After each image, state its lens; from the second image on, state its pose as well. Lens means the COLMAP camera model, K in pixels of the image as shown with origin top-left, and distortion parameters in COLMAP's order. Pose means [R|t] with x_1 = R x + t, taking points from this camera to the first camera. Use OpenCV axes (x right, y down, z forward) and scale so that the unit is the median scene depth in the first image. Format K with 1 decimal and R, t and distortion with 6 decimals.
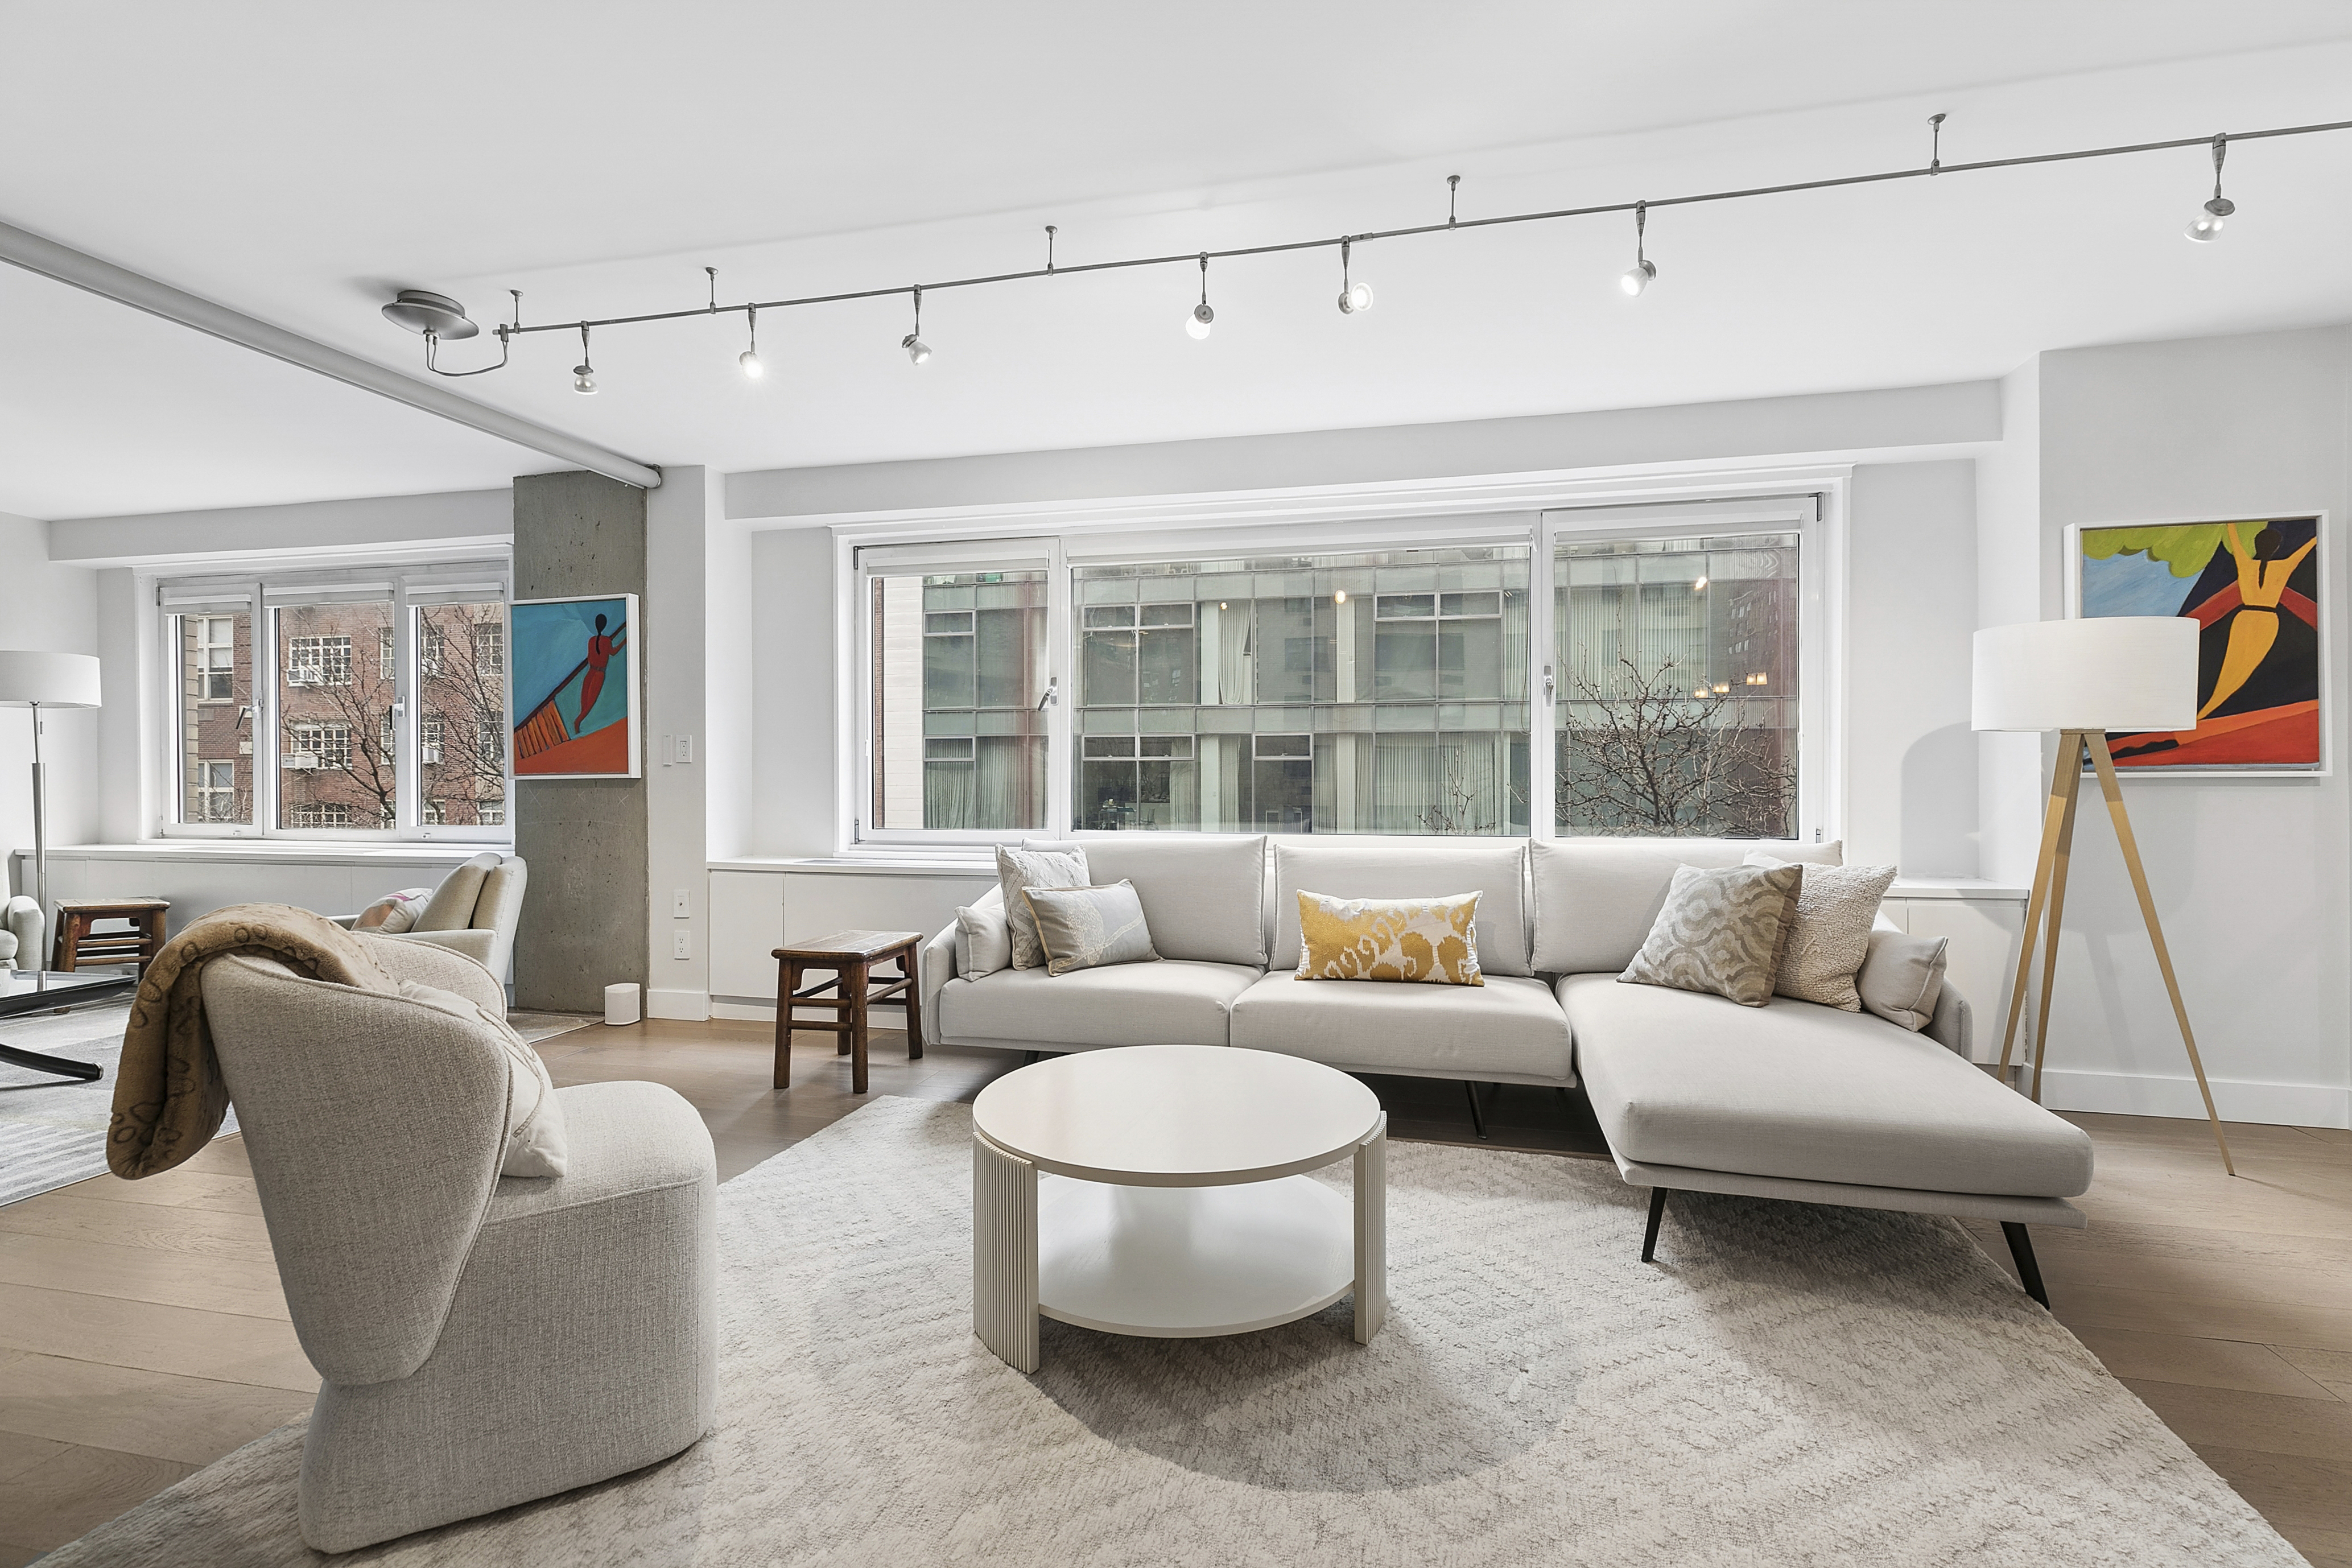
lens RADIAL K [[1047.7, 0, 1186.5], [0, 1047.7, 786.6], [0, 0, 1]] dist [0.003407, 0.000518]
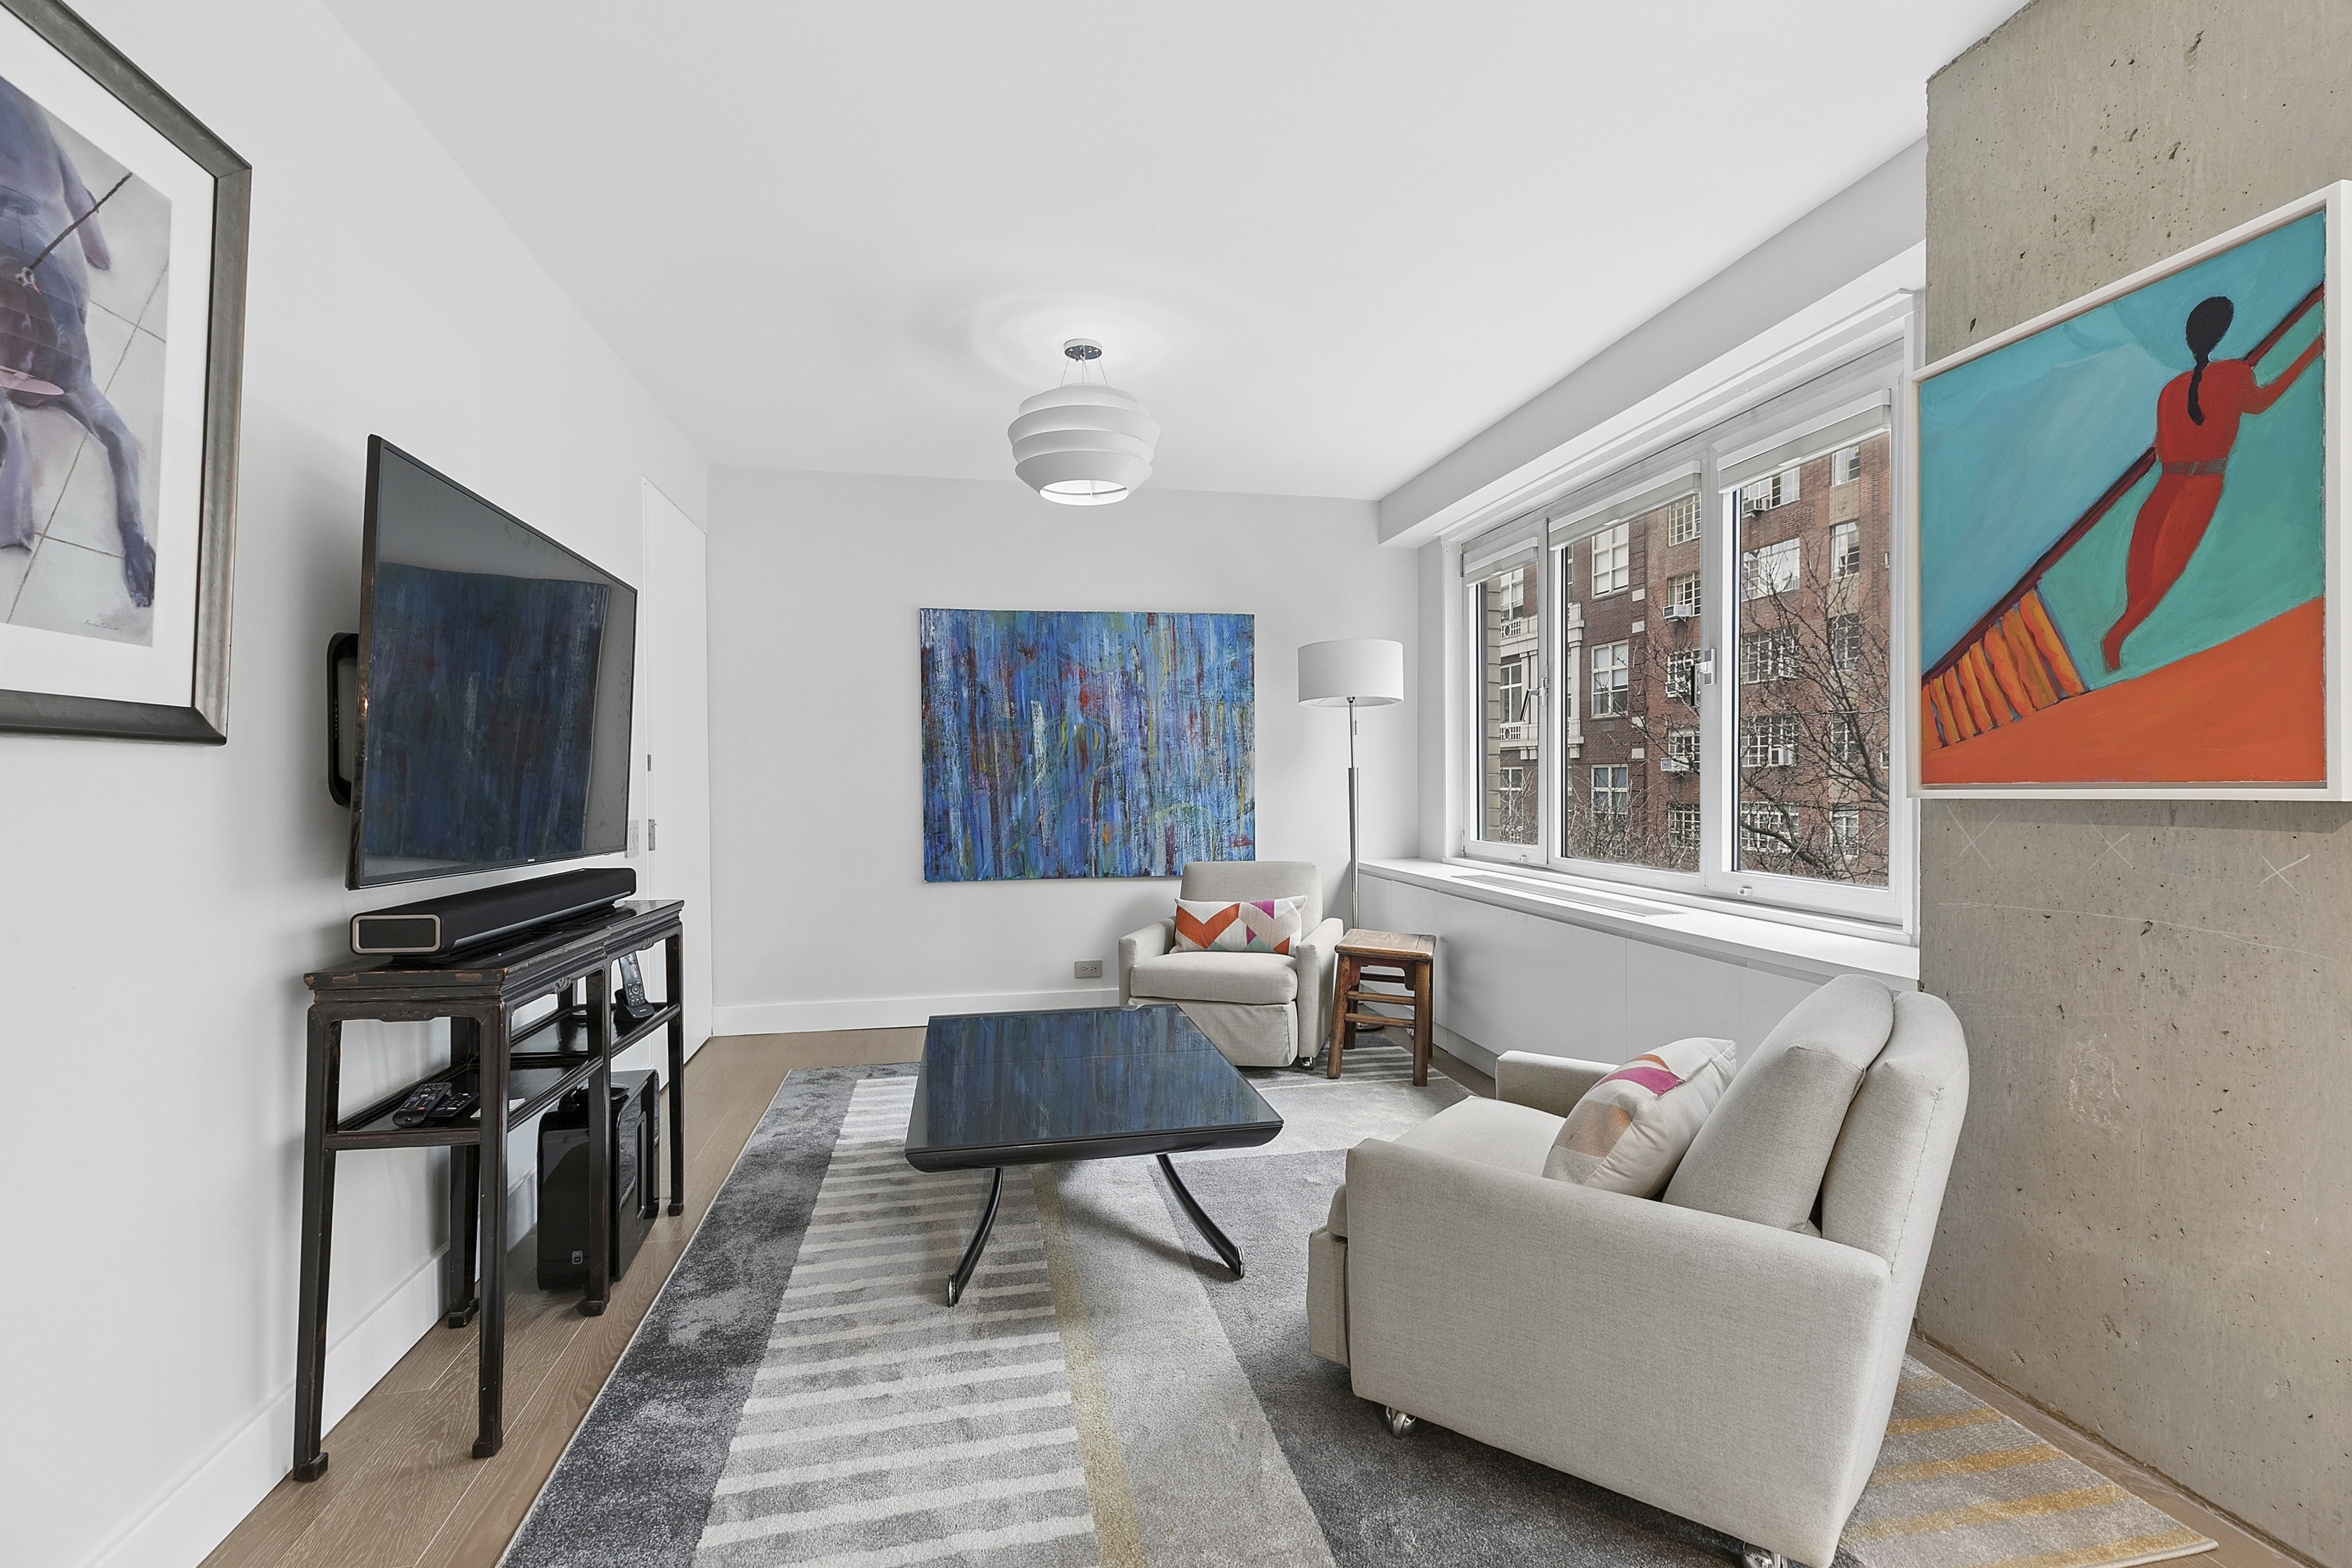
lens RADIAL K [[1047.7, 0, 1192.6], [0, 1047.7, 777.9], [0, 0, 1]] dist [0.003407, 0.000518]
pose [[0.417091, 0.001915, -0.908863, -0.346654], [-0.010782, 0.999938, -0.002841, -0.009343], [0.908801, 0.010984, 0.417086, 0.510107]]
